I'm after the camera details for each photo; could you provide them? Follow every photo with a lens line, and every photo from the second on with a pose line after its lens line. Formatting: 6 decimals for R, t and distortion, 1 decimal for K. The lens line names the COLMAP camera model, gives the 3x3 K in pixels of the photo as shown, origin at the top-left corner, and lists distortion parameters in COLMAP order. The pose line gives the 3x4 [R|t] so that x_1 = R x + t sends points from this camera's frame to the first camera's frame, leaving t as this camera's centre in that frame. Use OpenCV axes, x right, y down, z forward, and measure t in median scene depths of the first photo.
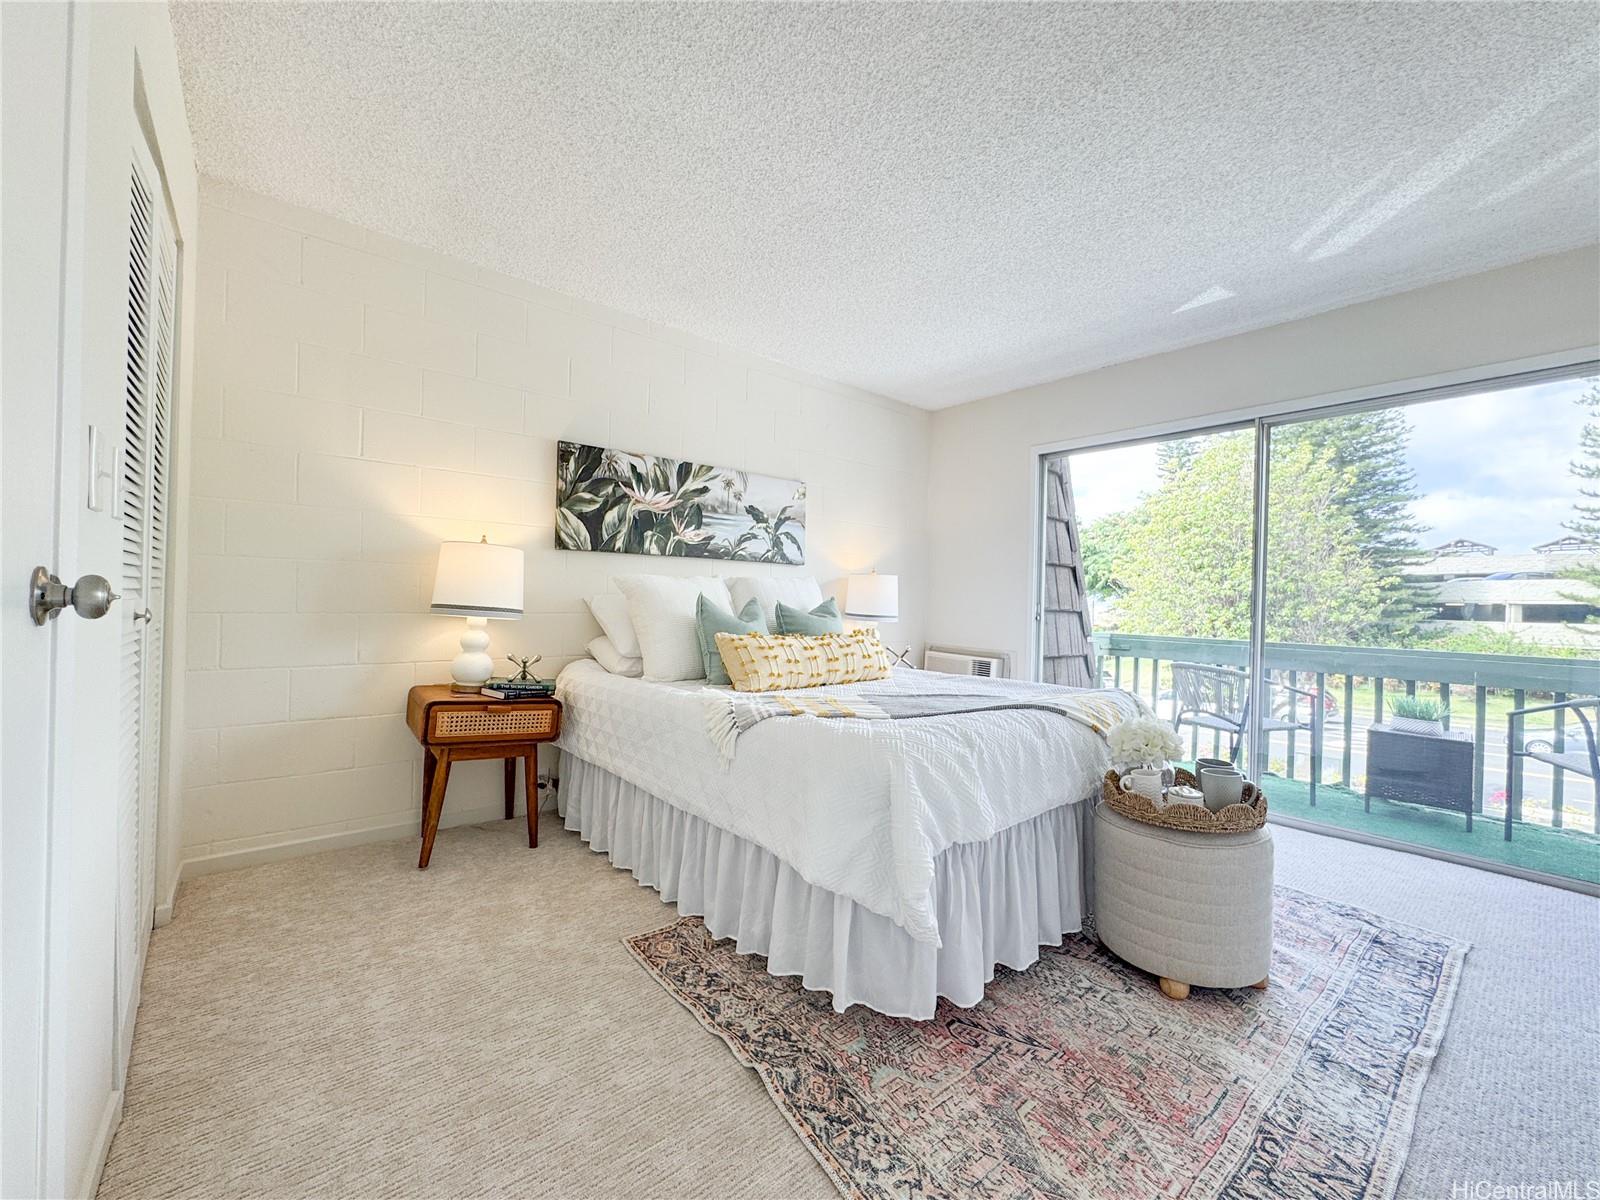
lens RADIAL K [[641.6, 0, 799.8], [0, 641.6, 600.9], [0, 0, 1]] dist [-0.003079, 0.000749]
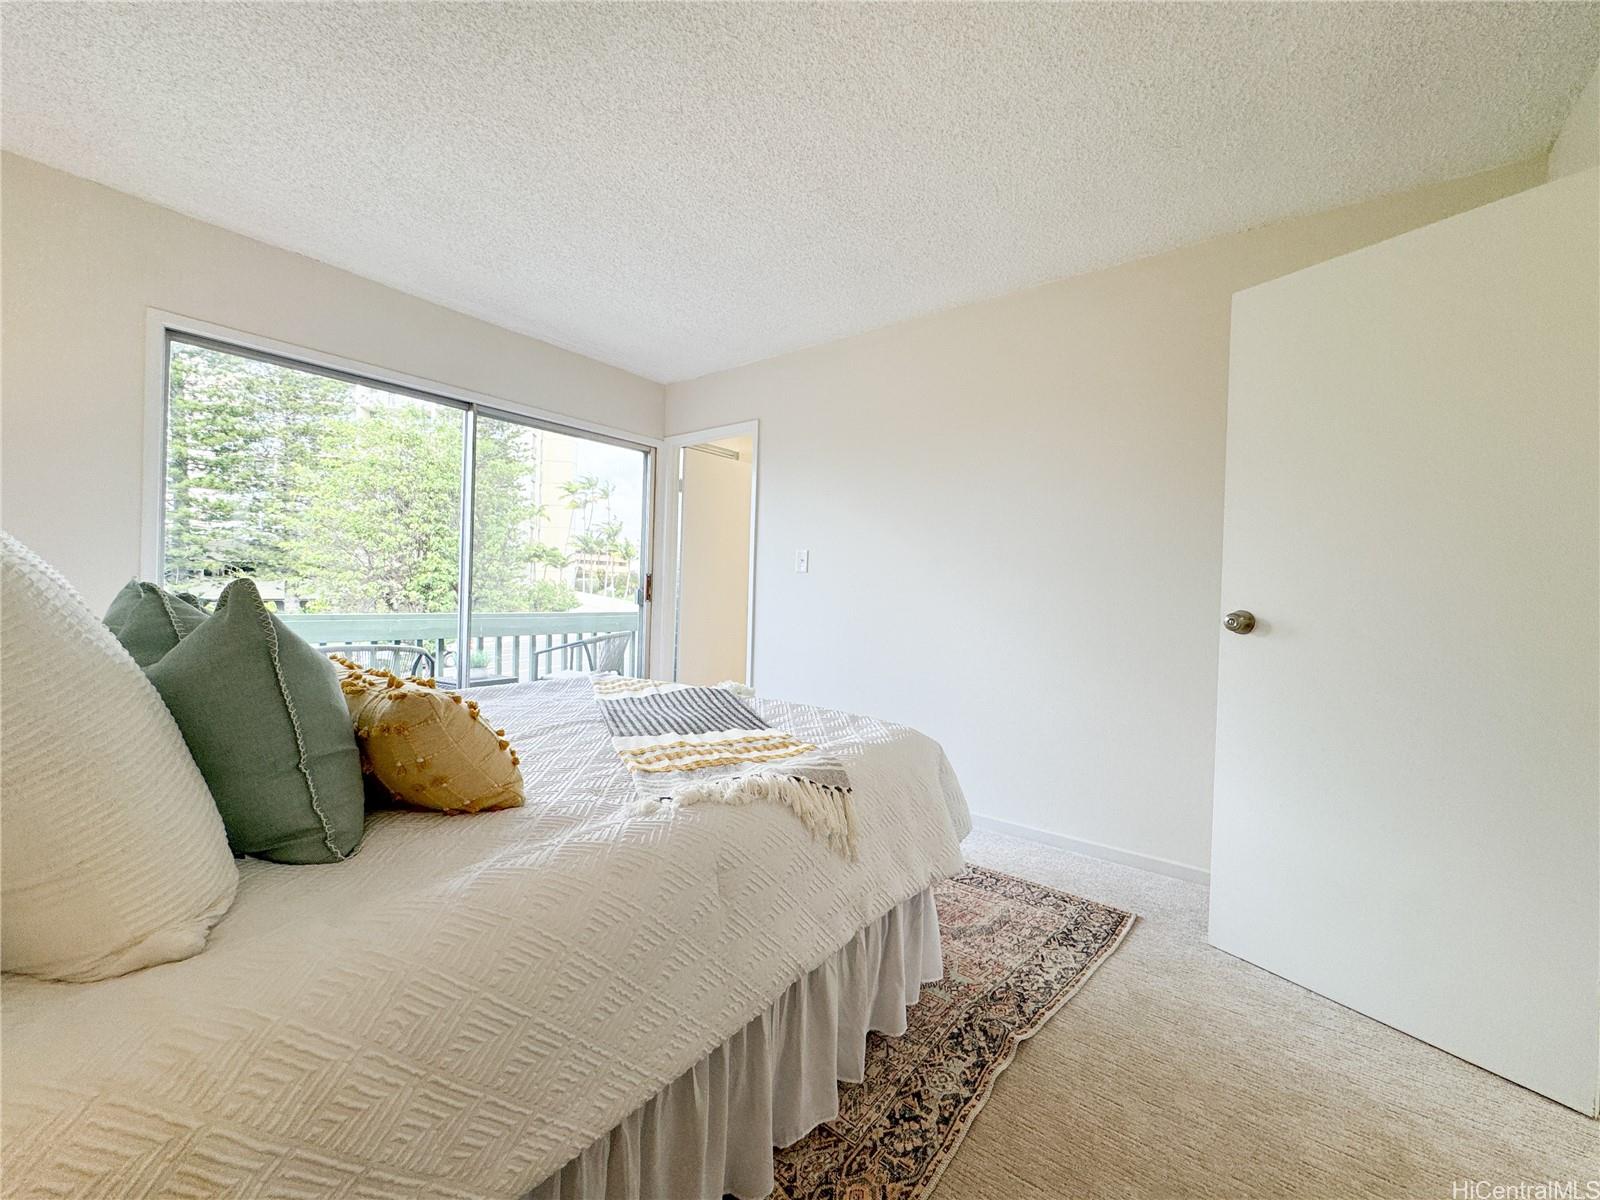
lens RADIAL K [[641.6, 0, 799.8], [0, 641.6, 600.9], [0, 0, 1]] dist [-0.003079, 0.000749]
pose [[-0.206905, -0.043865, 0.977377, -0.930298], [-0.033492, 0.998726, 0.037734, -0.041877], [-0.977788, -0.024927, -0.208111, 1.466125]]
